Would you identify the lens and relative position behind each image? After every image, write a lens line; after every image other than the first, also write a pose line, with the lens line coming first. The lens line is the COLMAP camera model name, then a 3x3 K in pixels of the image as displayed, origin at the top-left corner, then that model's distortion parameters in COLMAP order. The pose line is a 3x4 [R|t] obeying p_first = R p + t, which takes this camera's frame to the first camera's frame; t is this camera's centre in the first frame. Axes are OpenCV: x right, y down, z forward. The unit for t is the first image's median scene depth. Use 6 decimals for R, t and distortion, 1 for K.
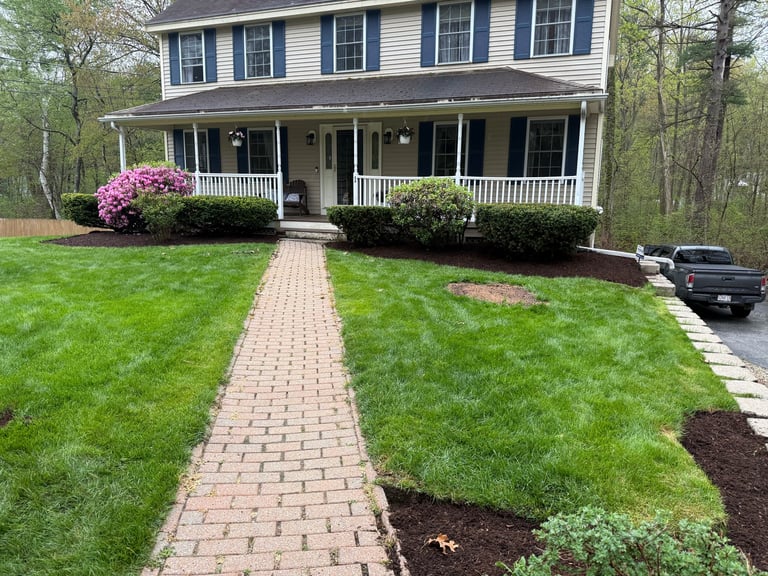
lens RADIAL K [[542.7, 0, 390.2], [0, 542.7, 290.4], [0, 0, 1]] dist [0.008869, -0.012048]
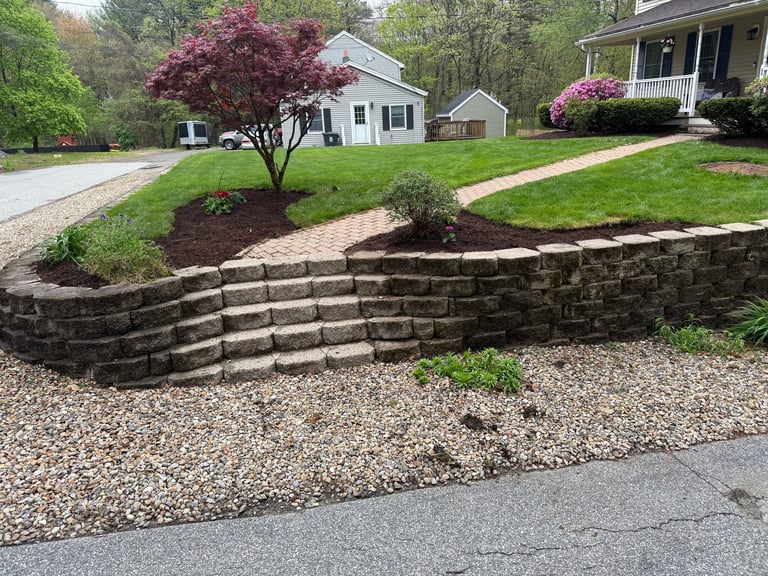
lens RADIAL K [[542.7, 0, 387.2], [0, 542.7, 290.2], [0, 0, 1]] dist [0.008869, -0.012048]
pose [[0.564607, 0.216011, -0.796591, 0.409796], [-0.084117, 0.975179, 0.204818, 0.041338], [0.821062, -0.048634, 0.568763, -0.171449]]
